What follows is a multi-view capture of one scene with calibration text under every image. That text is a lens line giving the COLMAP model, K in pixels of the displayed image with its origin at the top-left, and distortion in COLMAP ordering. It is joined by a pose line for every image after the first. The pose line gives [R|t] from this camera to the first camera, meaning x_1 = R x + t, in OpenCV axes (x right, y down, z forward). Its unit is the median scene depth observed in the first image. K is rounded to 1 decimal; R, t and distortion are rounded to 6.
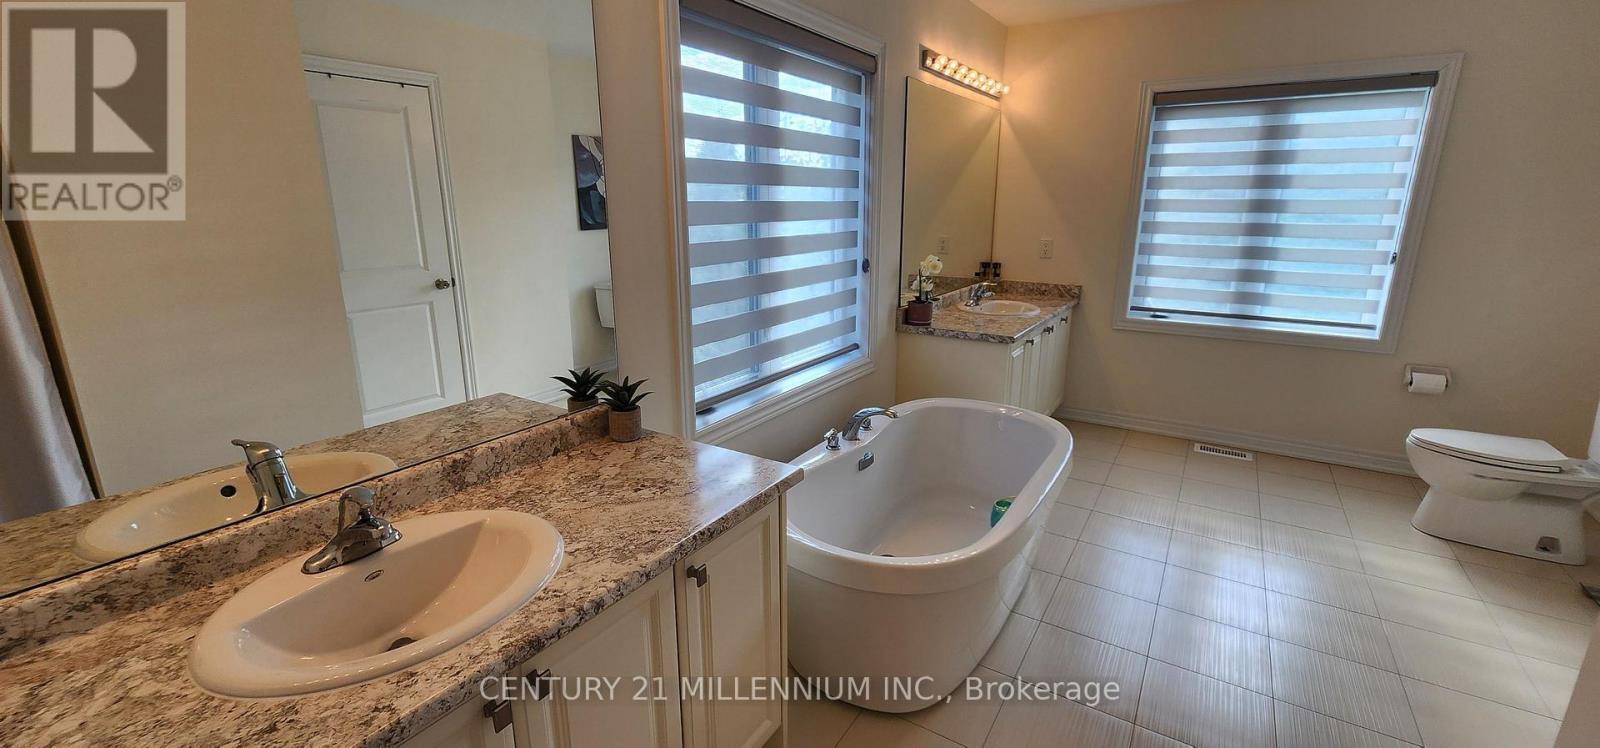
lens RADIAL K [[664.9, 0, 756.6], [0, 664.9, 371.5], [0, 0, 1]] dist [0.000563, 0.000055]
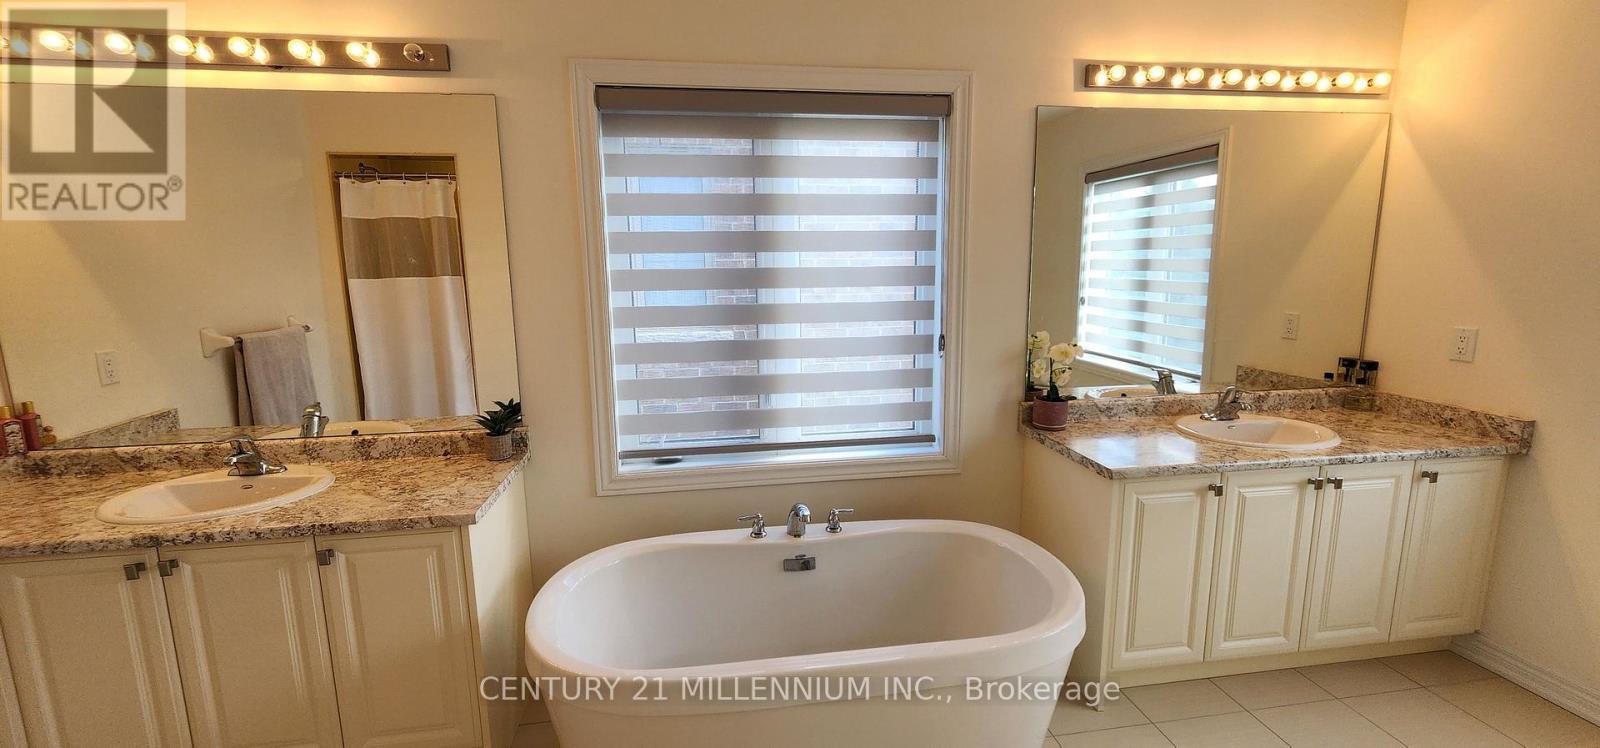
lens RADIAL K [[645.3, 0, 800.0], [0, 645.3, 374.0], [0, 0, 1]] dist [0.000420, -0.000021]
pose [[0.679732, 0.123816, -0.722934, 1.111634], [-0.172273, 0.985026, 0.006726, -0.170773], [0.712942, 0.119971, 0.690884, 0.582766]]
